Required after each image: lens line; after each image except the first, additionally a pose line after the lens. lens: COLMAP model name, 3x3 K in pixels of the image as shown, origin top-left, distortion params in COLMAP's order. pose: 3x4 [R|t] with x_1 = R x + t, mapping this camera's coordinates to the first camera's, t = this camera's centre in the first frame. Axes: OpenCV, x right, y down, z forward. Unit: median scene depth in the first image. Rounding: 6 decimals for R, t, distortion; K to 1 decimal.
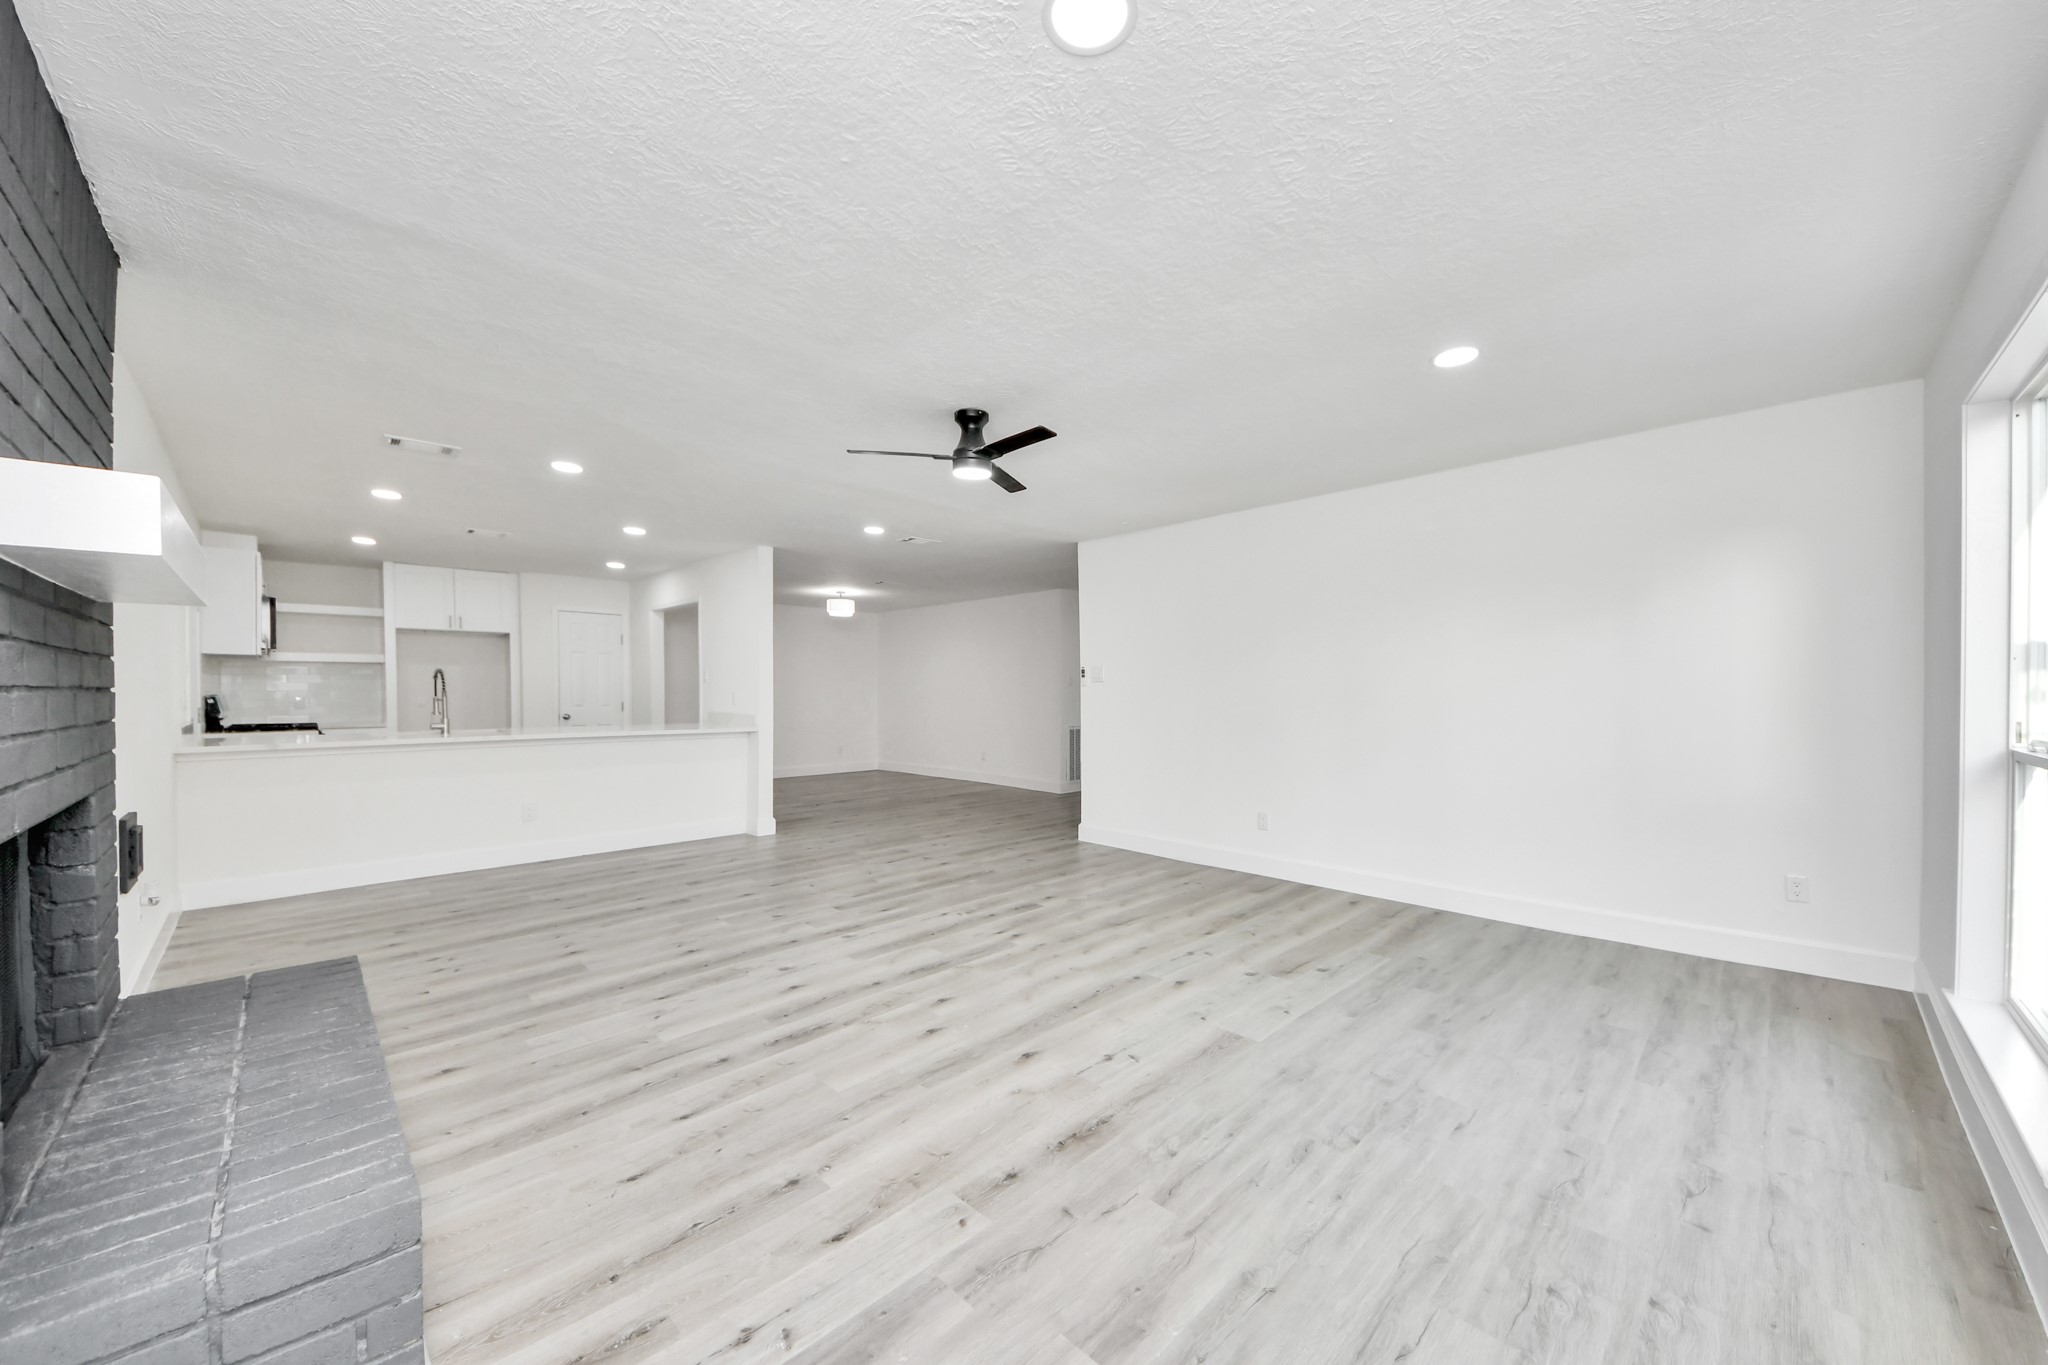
lens RADIAL K [[740.8, 0, 1031.8], [0, 740.8, 695.9], [0, 0, 1]] dist [0.022109, -0.002185]
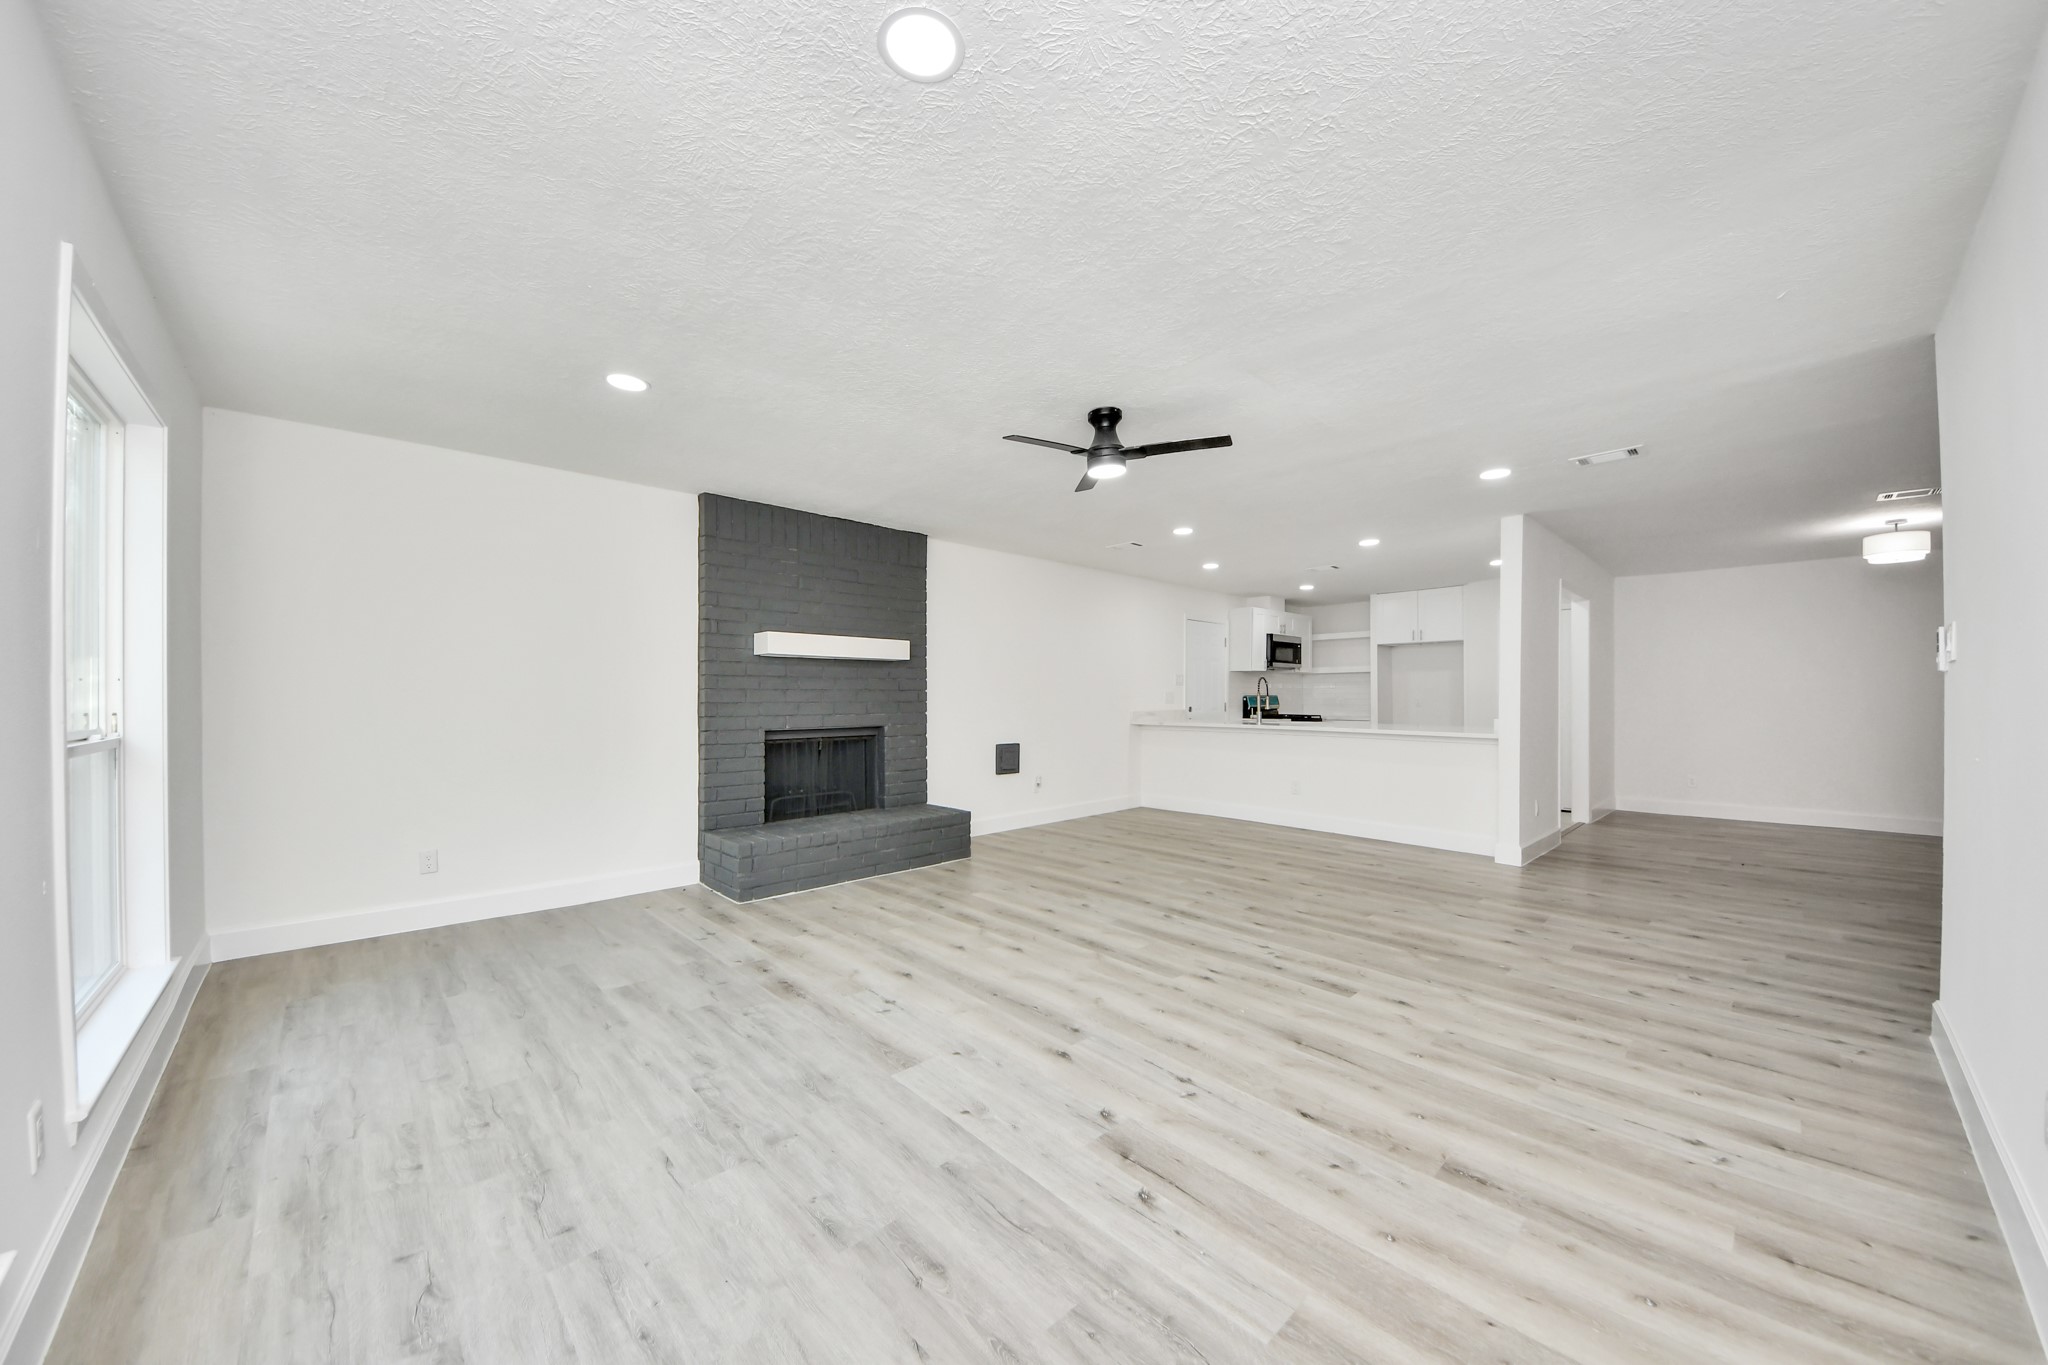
lens RADIAL K [[740.8, 0, 1037.7], [0, 740.8, 692.6], [0, 0, 1]] dist [0.022109, -0.002185]
pose [[-0.016572, -0.000164, -0.999863, 0.964057], [-0.013731, 0.999906, 0.000063, 0.002125], [0.999768, 0.013730, -0.016572, 0.955276]]
